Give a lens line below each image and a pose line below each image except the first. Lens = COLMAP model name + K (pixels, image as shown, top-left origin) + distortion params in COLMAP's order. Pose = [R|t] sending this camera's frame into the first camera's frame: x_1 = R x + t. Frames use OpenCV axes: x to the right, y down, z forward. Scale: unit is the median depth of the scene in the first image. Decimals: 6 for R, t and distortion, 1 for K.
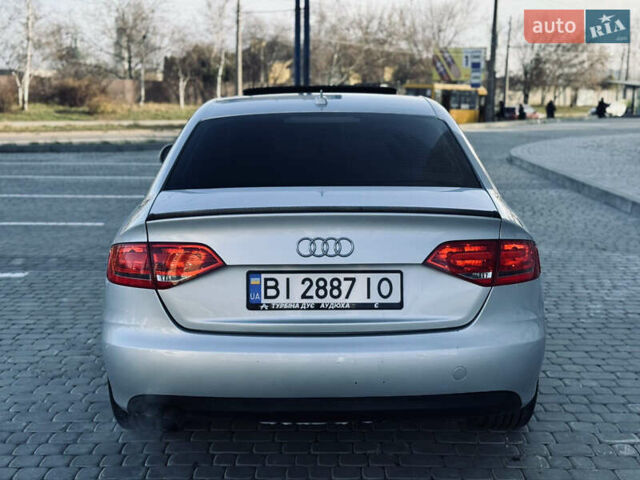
lens RADIAL K [[870.9, 0, 320.0], [0, 870.9, 240.0], [0, 0, 1]] dist [0.054949, 0.007277]
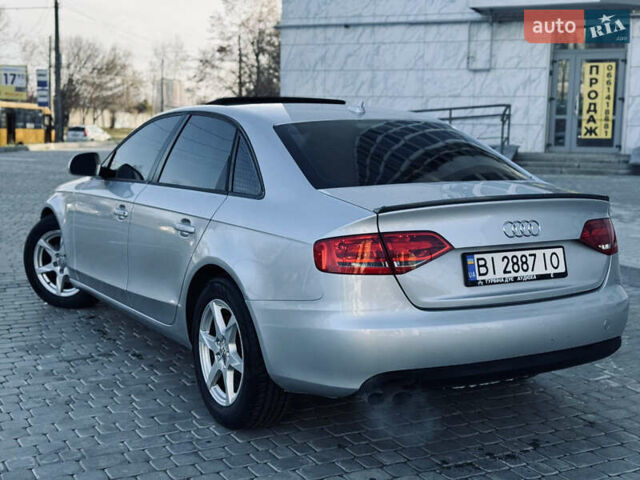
lens RADIAL K [[870.9, 0, 320.0], [0, 870.9, 240.0], [0, 0, 1]] dist [0.054949, 0.007277]
pose [[0.871611, -0.049192, 0.487724, -0.806620], [0.061013, 0.998102, -0.008368, 0.016586], [-0.486386, 0.037051, 0.872958, 0.091409]]
